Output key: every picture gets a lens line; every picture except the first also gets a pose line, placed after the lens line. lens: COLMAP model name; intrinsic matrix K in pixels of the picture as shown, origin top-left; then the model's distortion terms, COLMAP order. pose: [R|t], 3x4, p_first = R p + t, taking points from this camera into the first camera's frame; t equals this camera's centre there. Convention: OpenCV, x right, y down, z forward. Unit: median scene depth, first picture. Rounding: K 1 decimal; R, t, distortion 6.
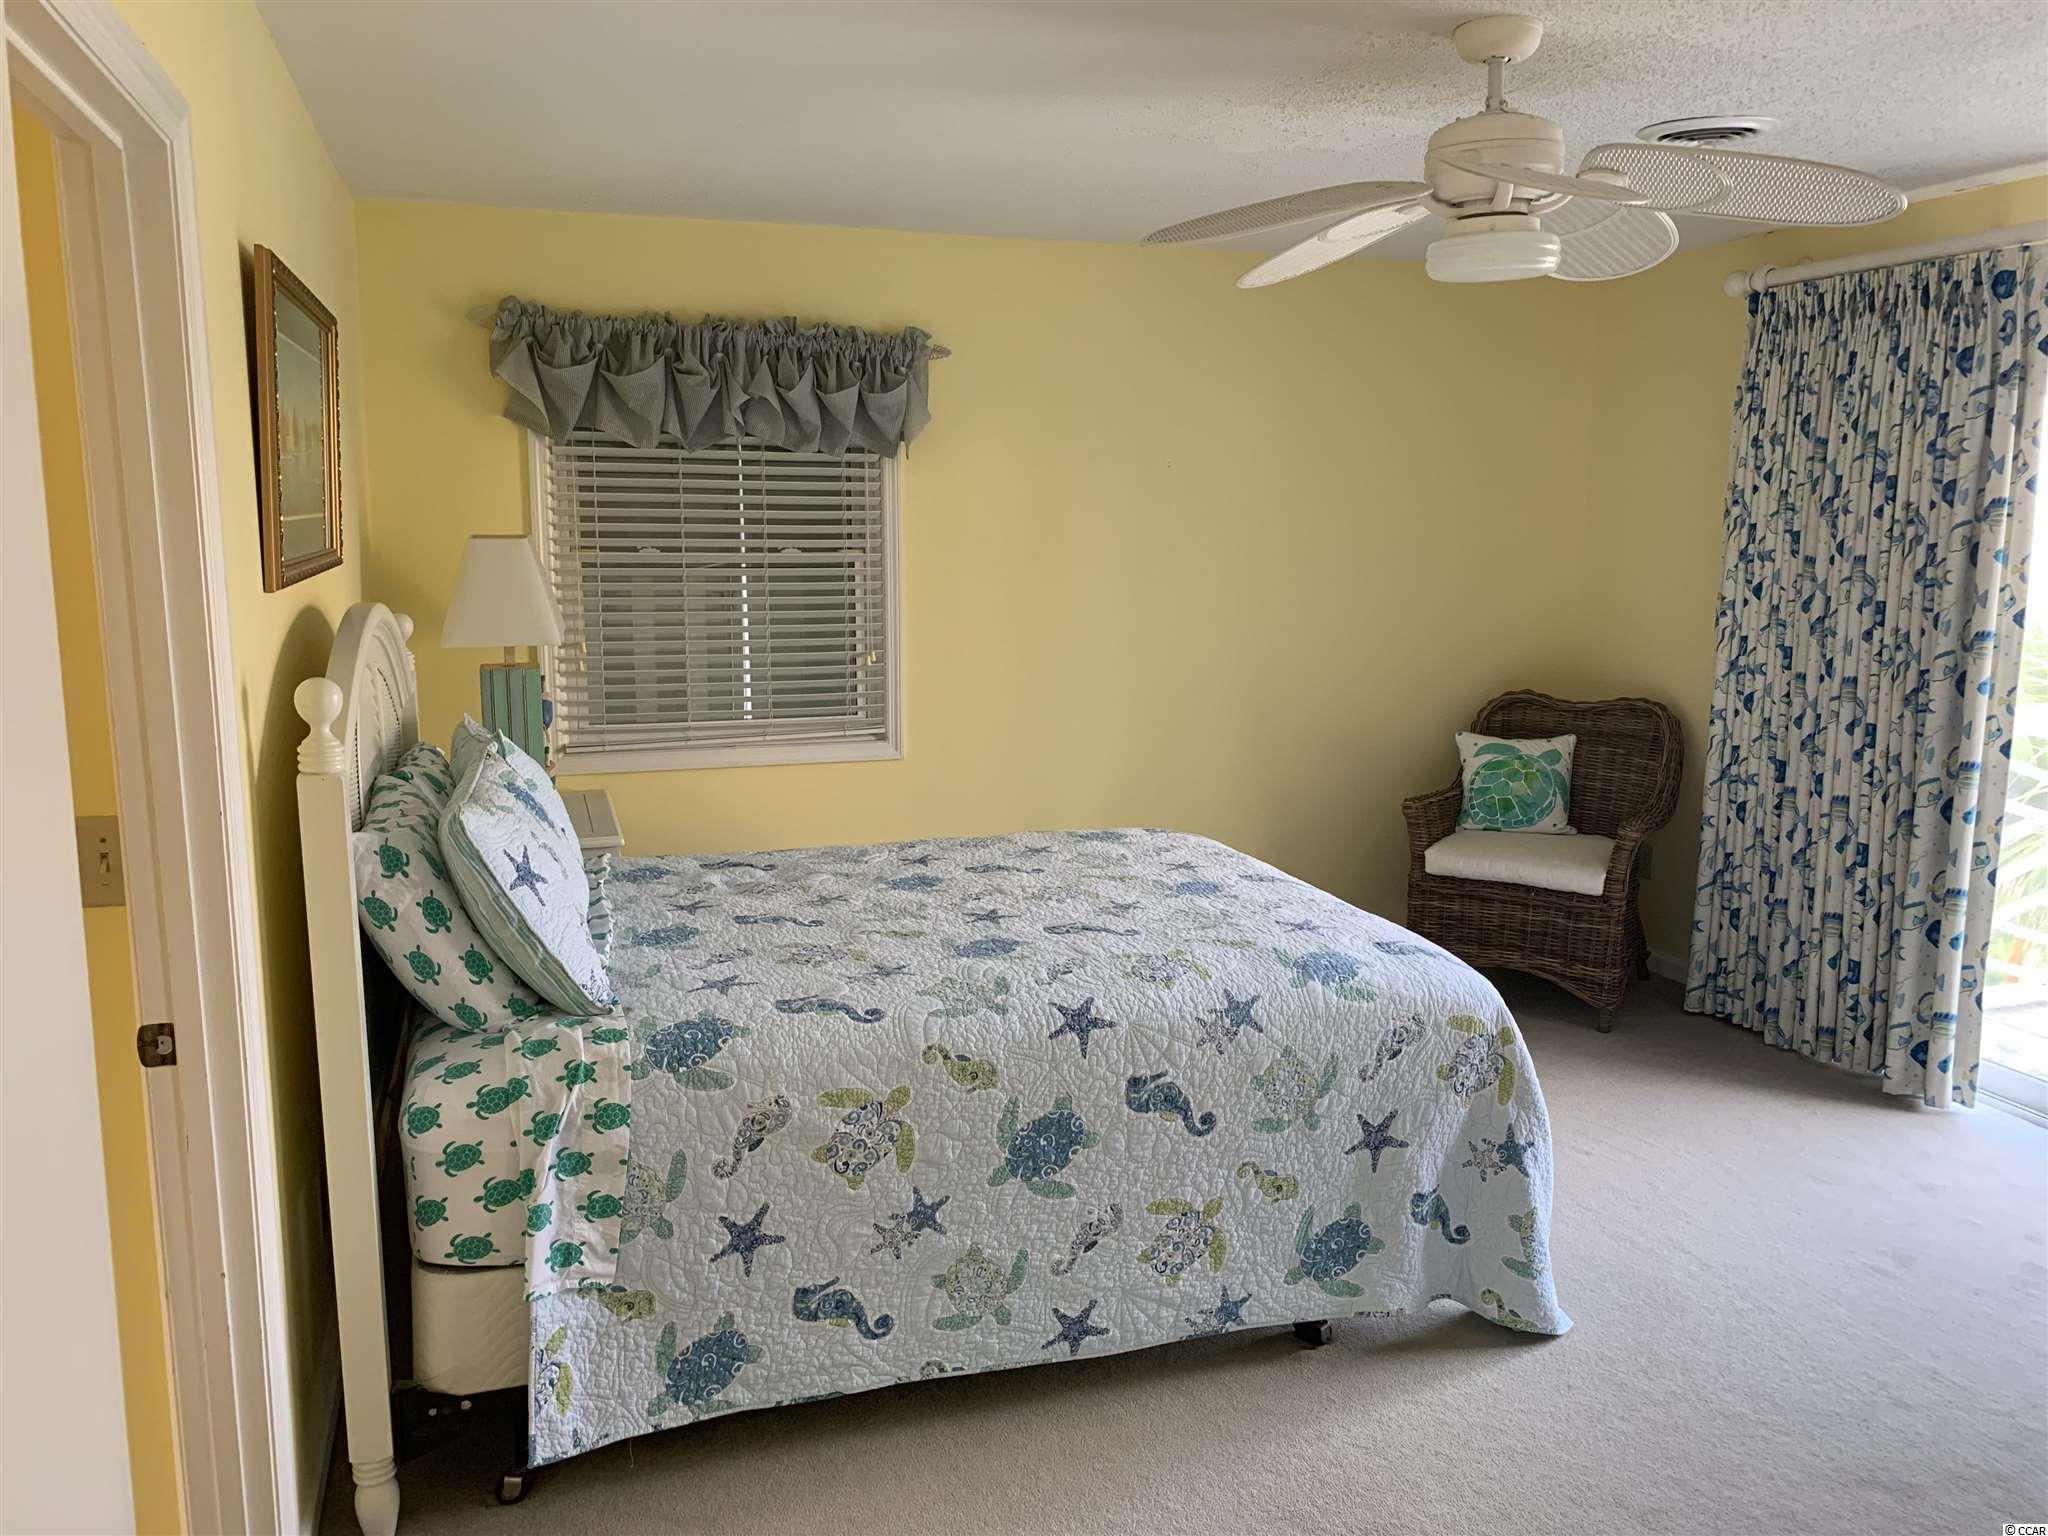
lens RADIAL K [[1565.0, 0, 1020.3], [0, 1565.0, 765.1], [0, 0, 1]] dist [0.005793, -0.007642]
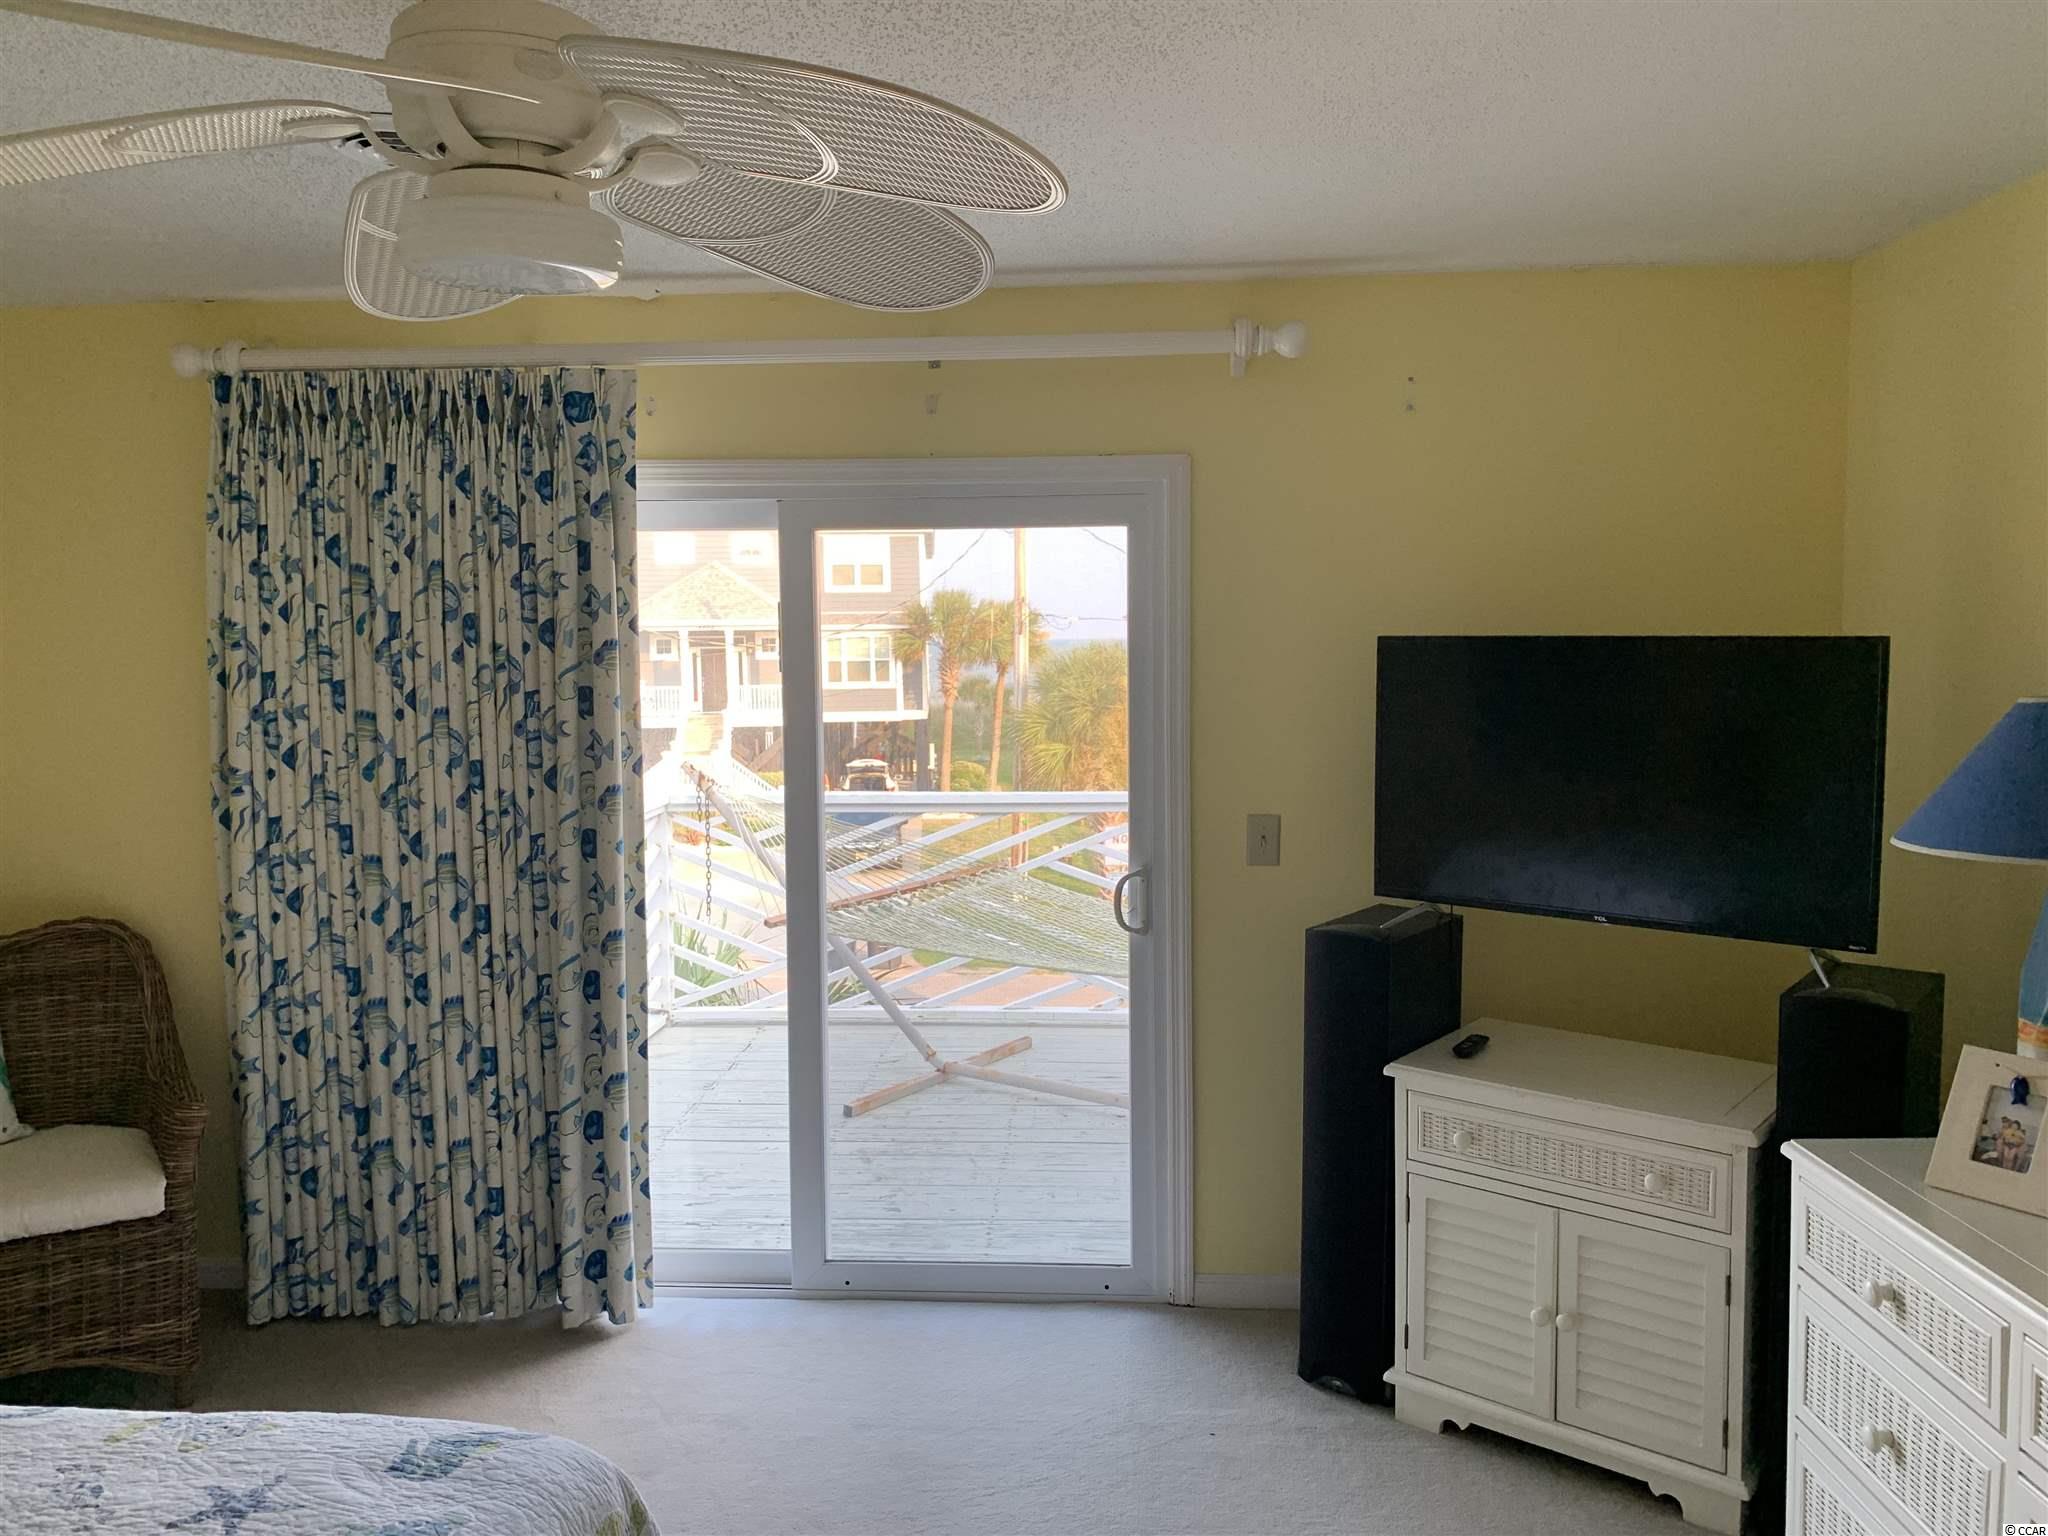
lens RADIAL K [[1565.0, 0, 1022.5], [0, 1565.0, 764.5], [0, 0, 1]] dist [0.005793, -0.007642]
pose [[0.371836, -0.076498, 0.925141, -0.116904], [0.156477, 0.987503, 0.018763, -0.069428], [-0.915015, 0.137787, 0.379159, 0.395444]]
